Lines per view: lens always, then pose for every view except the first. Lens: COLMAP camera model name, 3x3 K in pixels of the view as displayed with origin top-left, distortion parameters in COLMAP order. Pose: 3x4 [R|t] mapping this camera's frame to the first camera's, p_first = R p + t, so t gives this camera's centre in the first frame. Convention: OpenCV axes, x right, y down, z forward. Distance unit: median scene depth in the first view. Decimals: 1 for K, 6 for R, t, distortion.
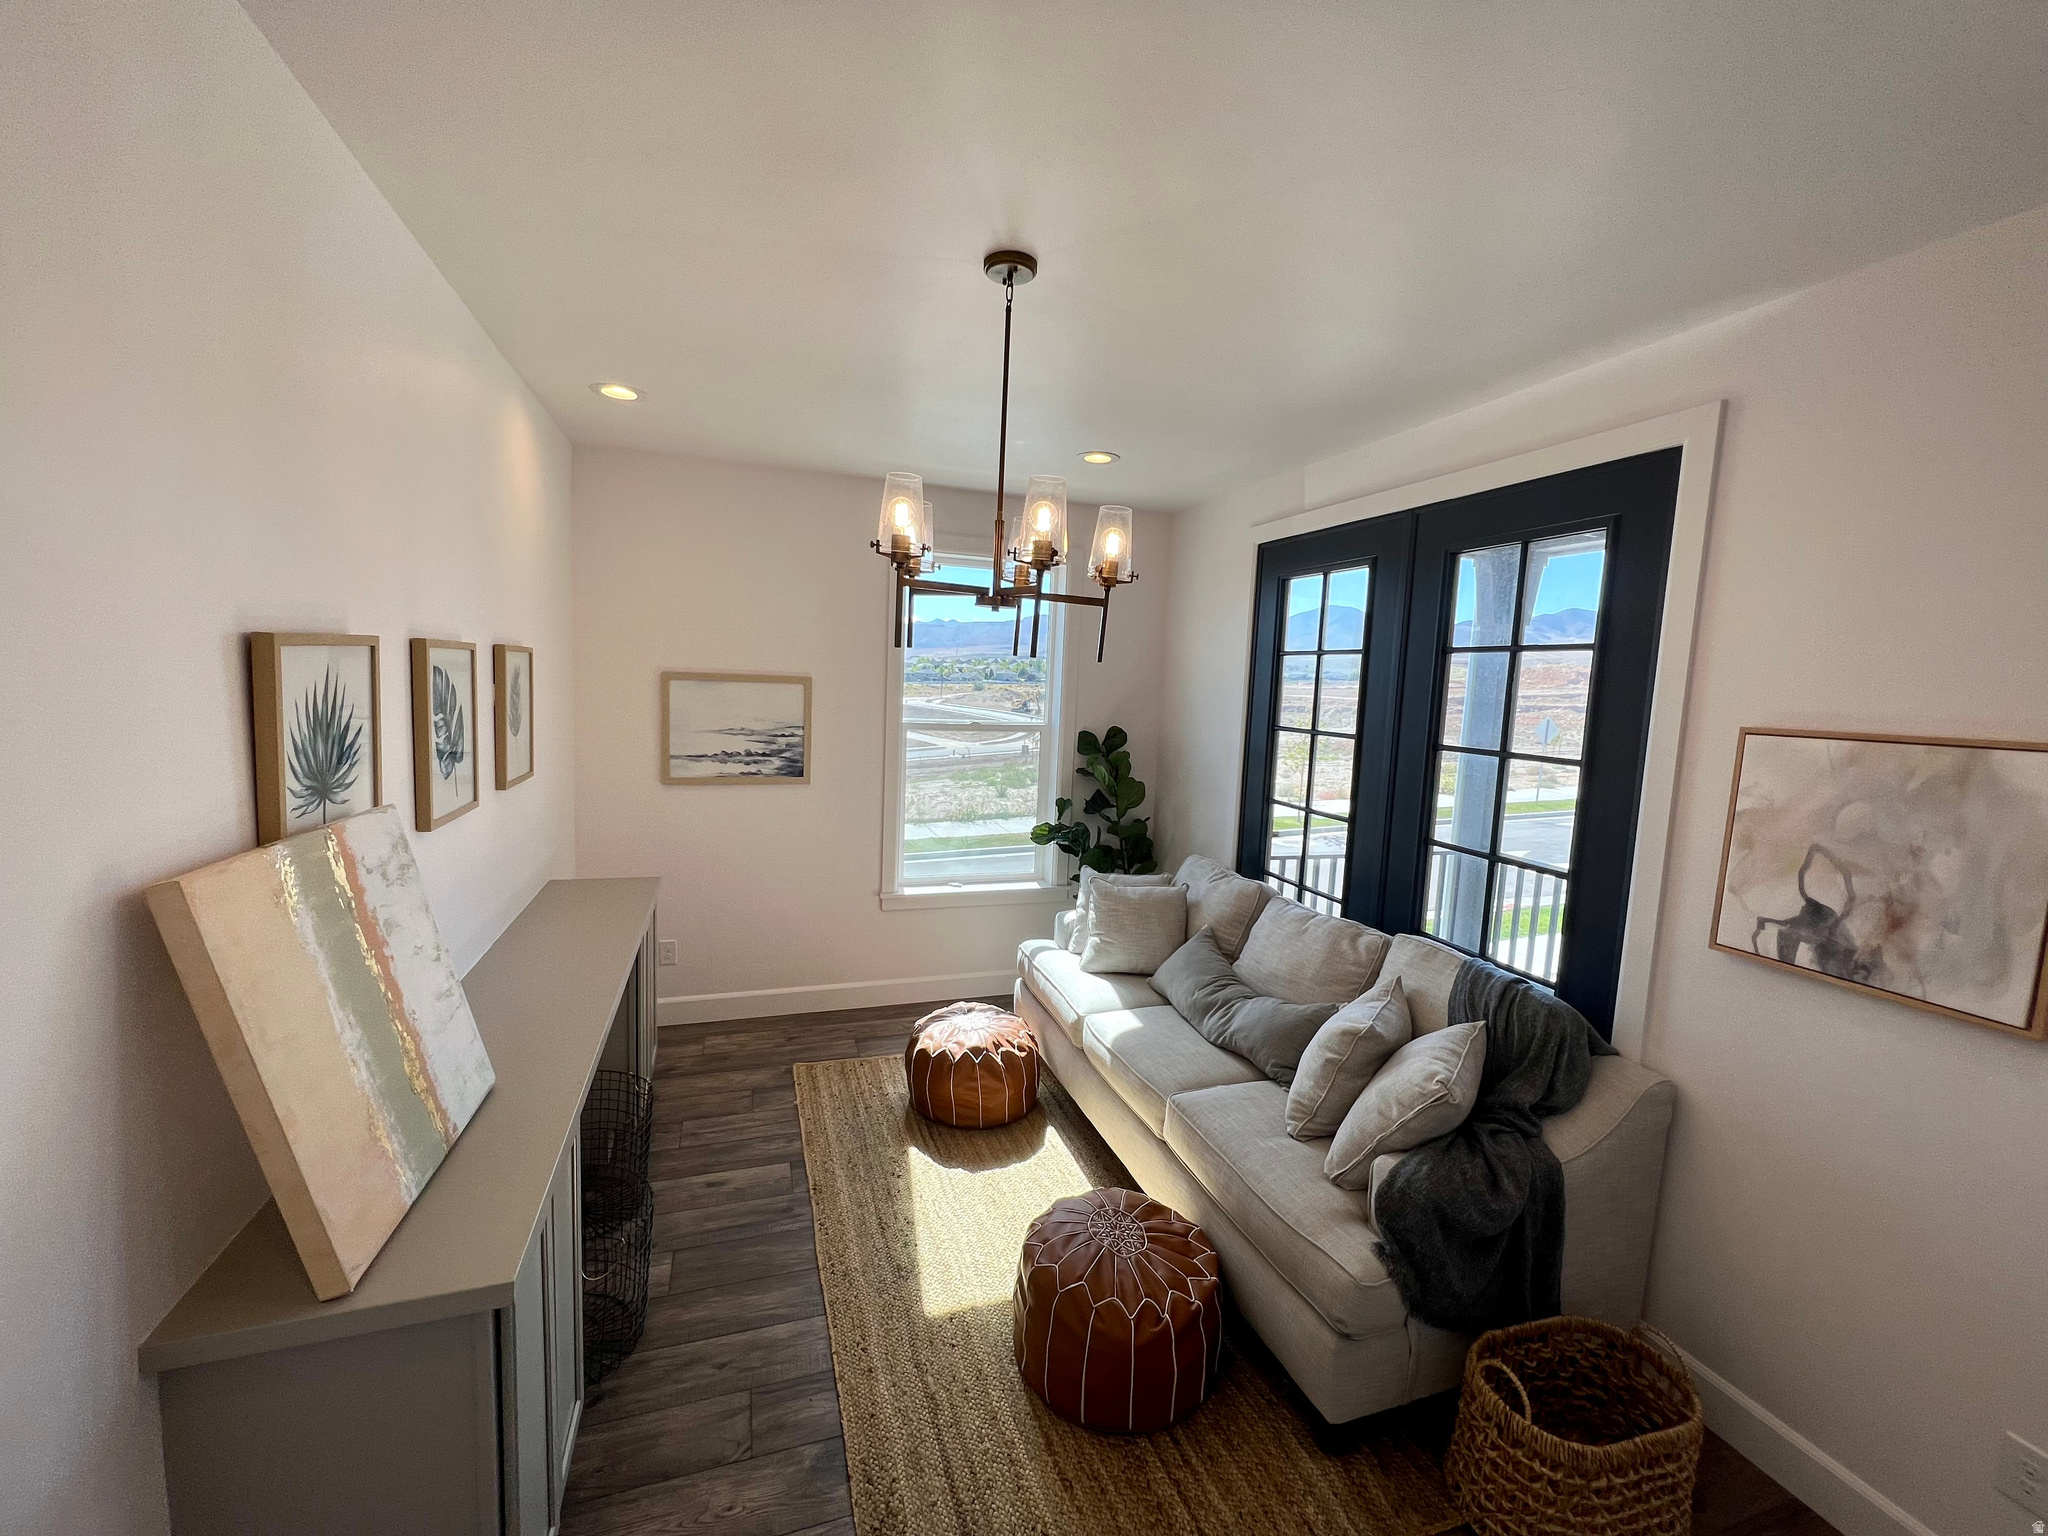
lens RADIAL K [[823.9, 0, 1008.8], [0, 823.9, 766.2], [0, 0, 1]] dist [-0.002750, 0.000719]
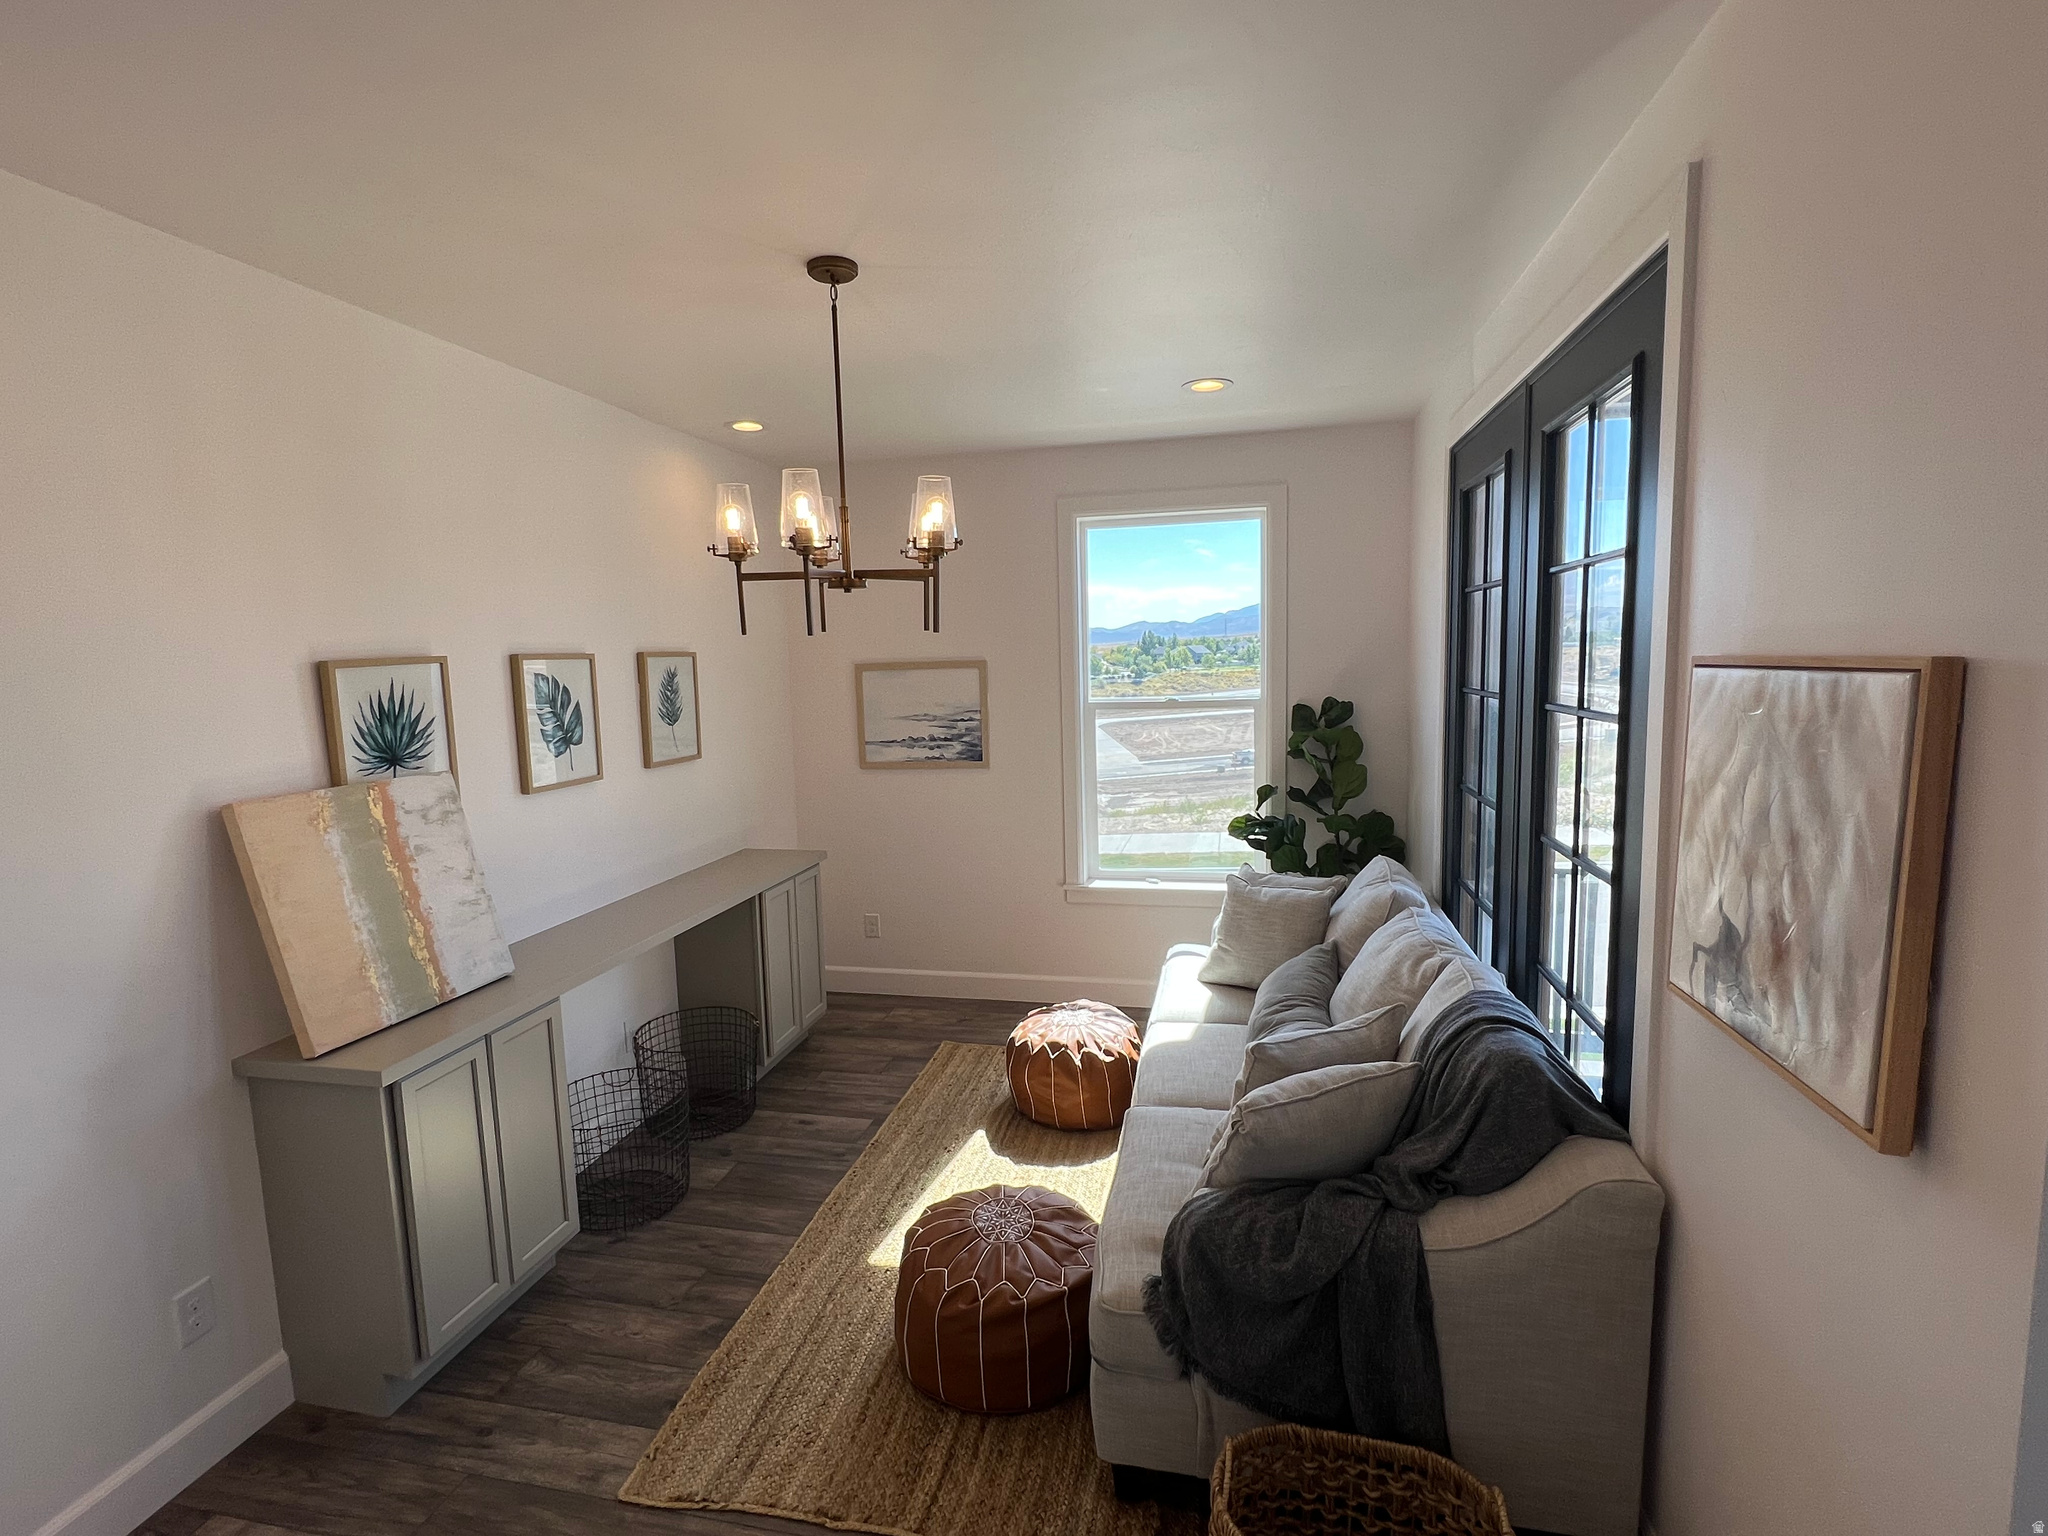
lens RADIAL K [[971.3, 0, 1011.7], [0, 971.3, 769.1], [0, 0, 1]] dist [-0.001658, -0.000389]
pose [[0.850371, -0.003271, -0.526173, 0.507237], [0.007369, 0.999957, 0.005693, 0.020732], [0.526132, -0.008719, 0.850358, 0.028675]]
